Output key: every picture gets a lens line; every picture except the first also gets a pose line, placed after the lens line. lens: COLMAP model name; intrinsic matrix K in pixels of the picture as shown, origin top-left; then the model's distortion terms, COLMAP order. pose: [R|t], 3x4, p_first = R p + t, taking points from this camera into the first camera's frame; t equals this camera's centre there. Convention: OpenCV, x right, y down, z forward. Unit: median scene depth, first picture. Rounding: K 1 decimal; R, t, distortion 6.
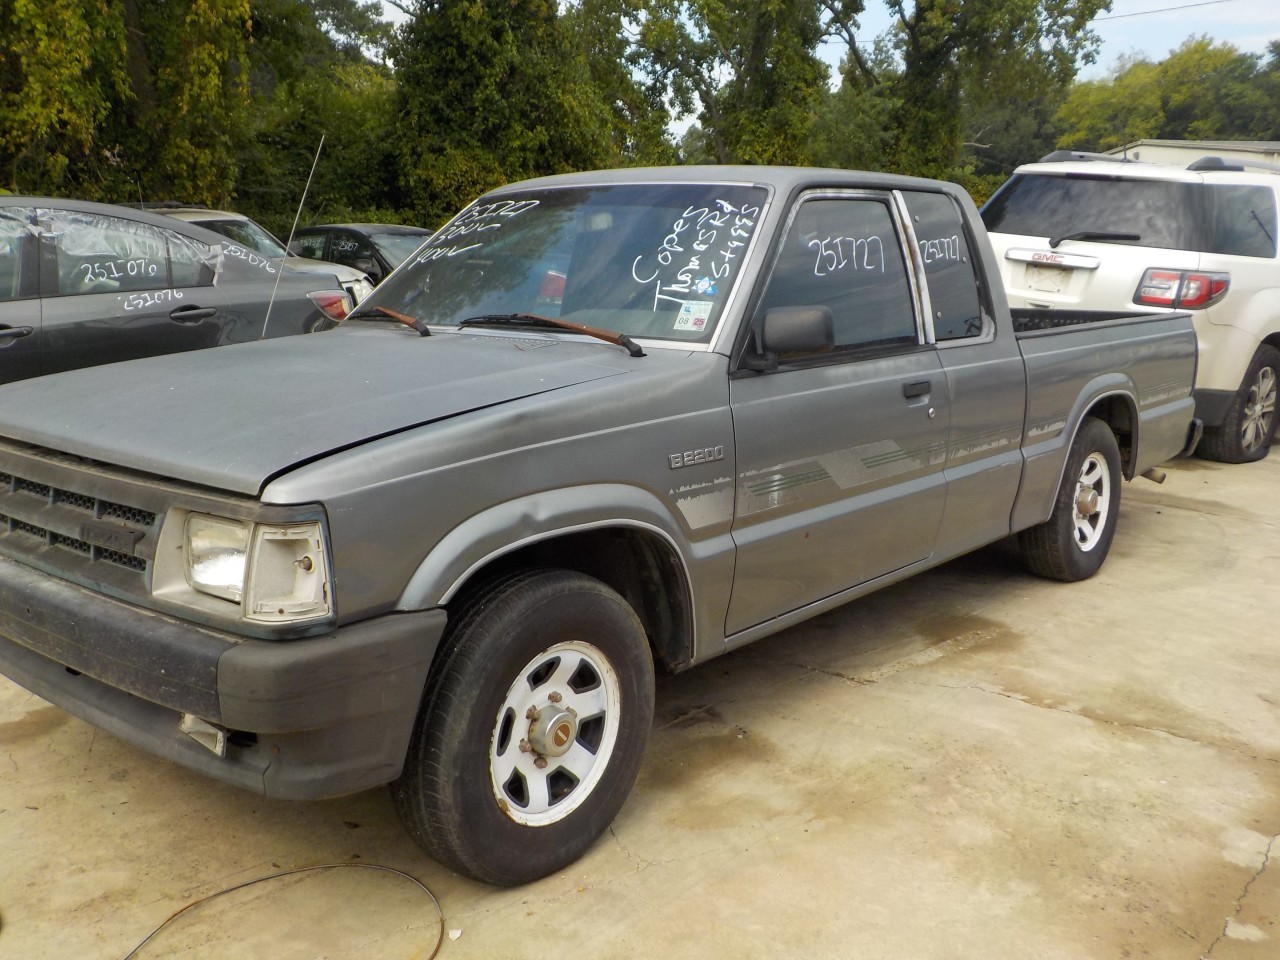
lens RADIAL K [[1193.8, 0, 615.1], [0, 1193.8, 473.4], [0, 0, 1]] dist [0.021545, 0.000000]
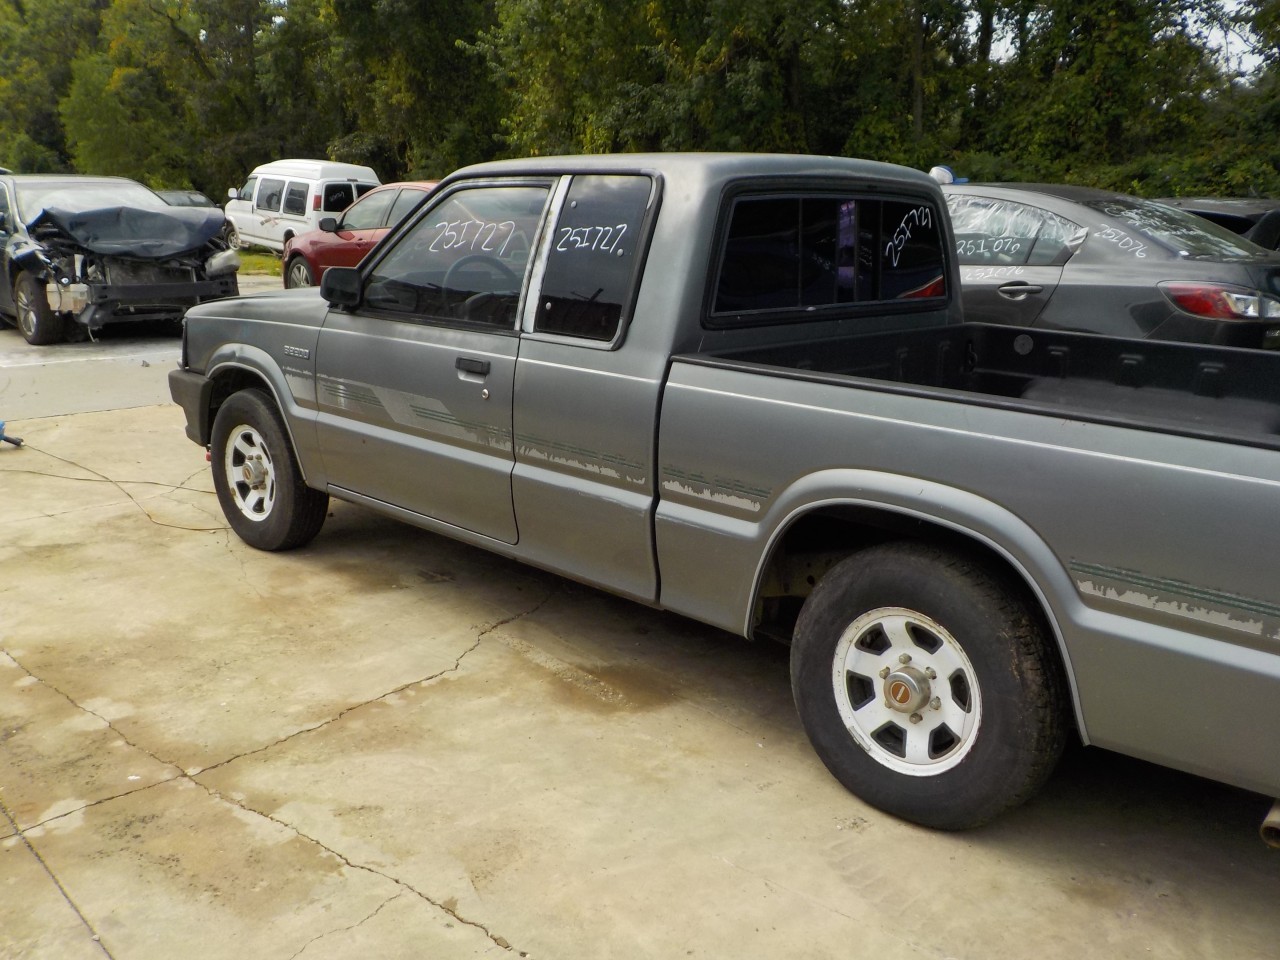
lens RADIAL K [[1193.8, 0, 622.1], [0, 1193.8, 463.2], [0, 0, 1]] dist [0.021545, 0.000000]
pose [[-0.057705, 0.212231, -0.975514, 1.268928], [-0.204597, 0.953889, 0.219628, -0.242647], [0.977144, 0.212261, -0.011623, 1.136052]]
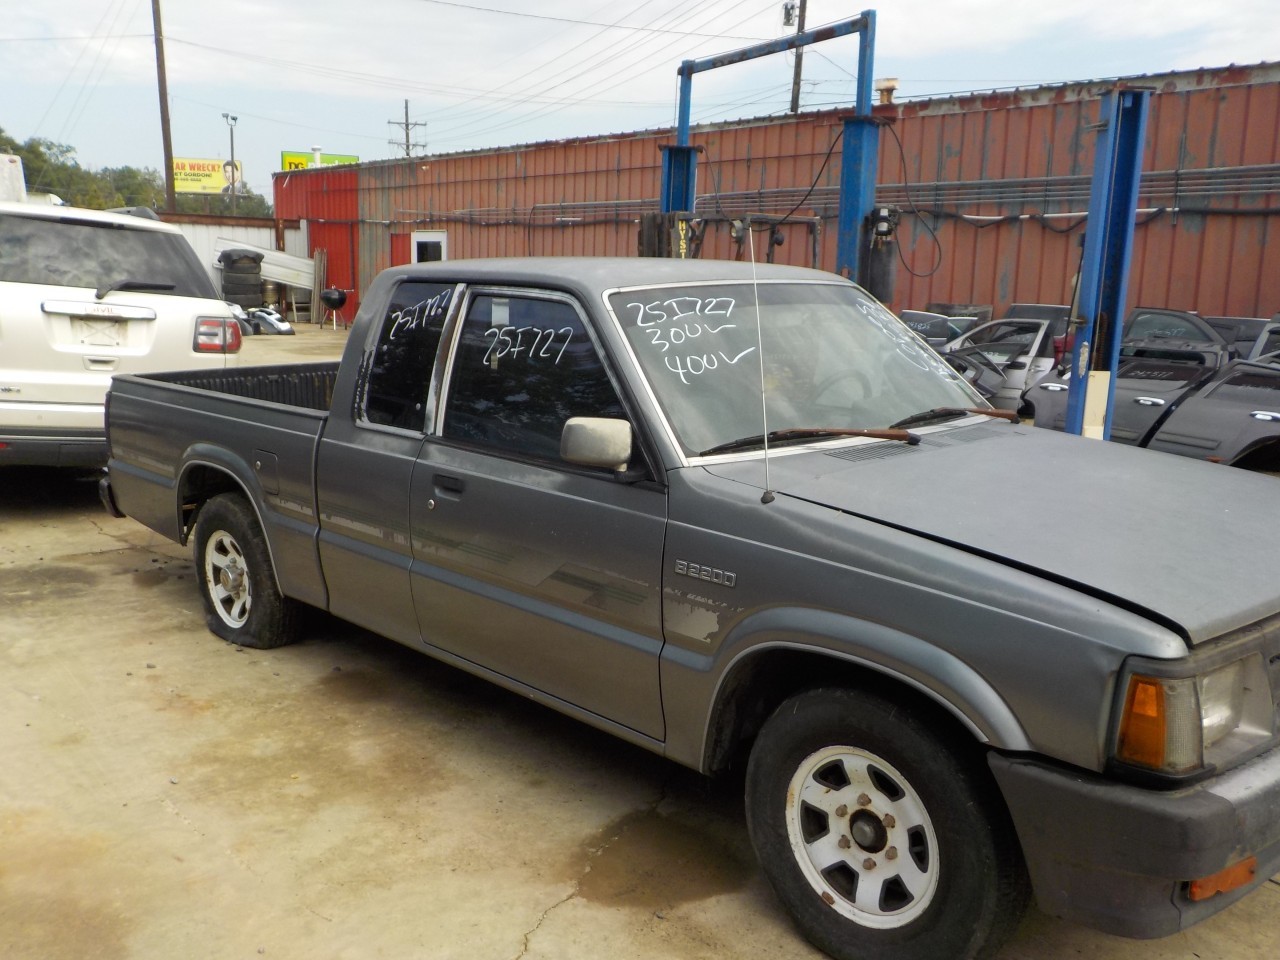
lens RADIAL K [[1193.8, 0, 642.1], [0, 1193.8, 480.3], [0, 0, 1]] dist [0.021545, 0.000000]
pose [[0.098838, -0.185011, 0.977754, -1.060079], [0.177507, 0.970084, 0.165616, -0.272584], [-0.979144, 0.157189, 0.128721, 1.029861]]
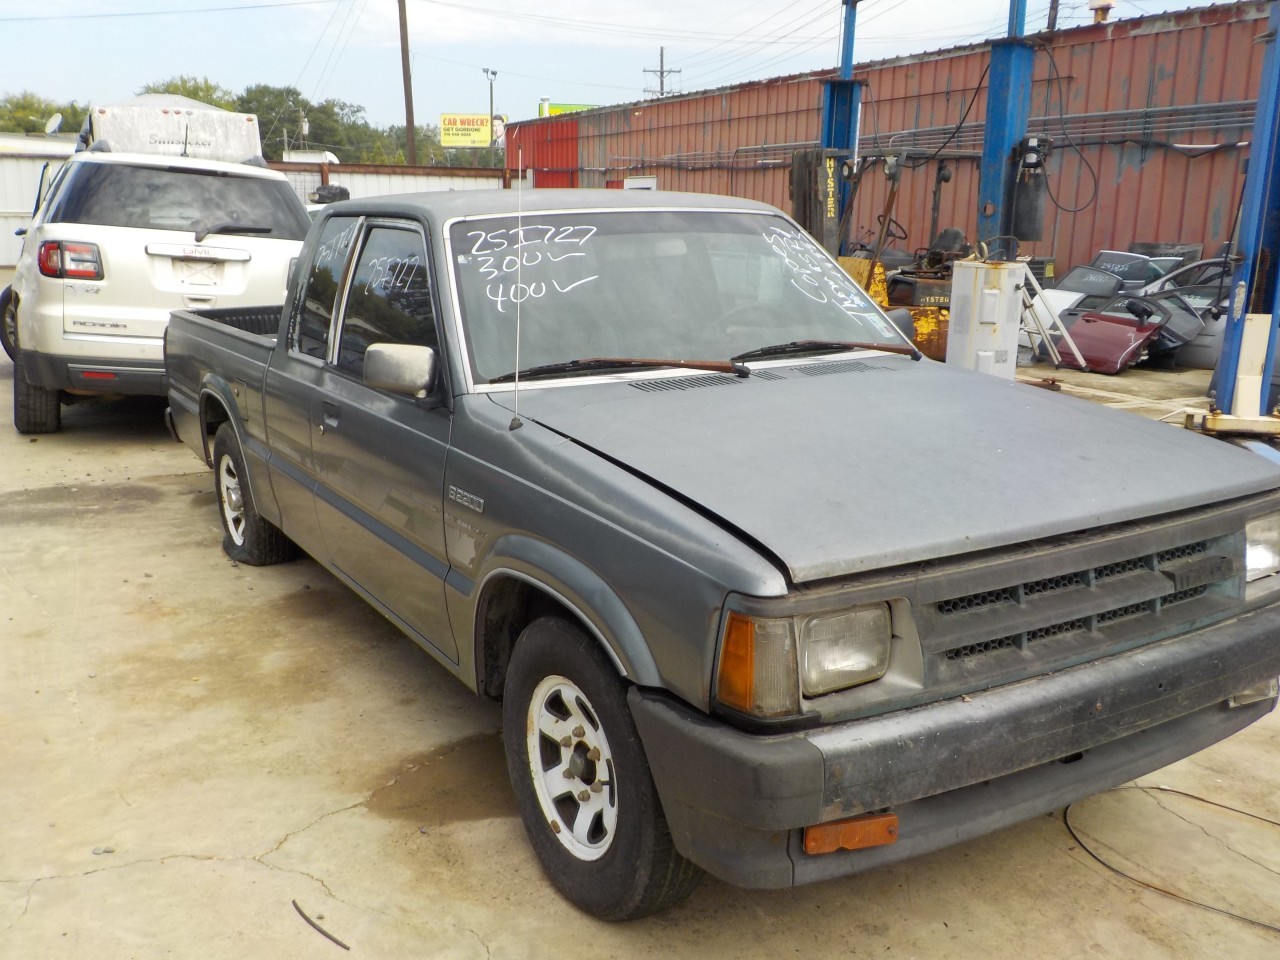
lens RADIAL K [[1193.8, 0, 628.2], [0, 1193.8, 483.0], [0, 0, 1]] dist [0.021545, 0.000000]
pose [[0.313014, -0.221617, 0.923530, -0.984718], [0.185769, 0.967898, 0.169301, -0.191830], [-0.931403, 0.118570, 0.344135, 0.694096]]
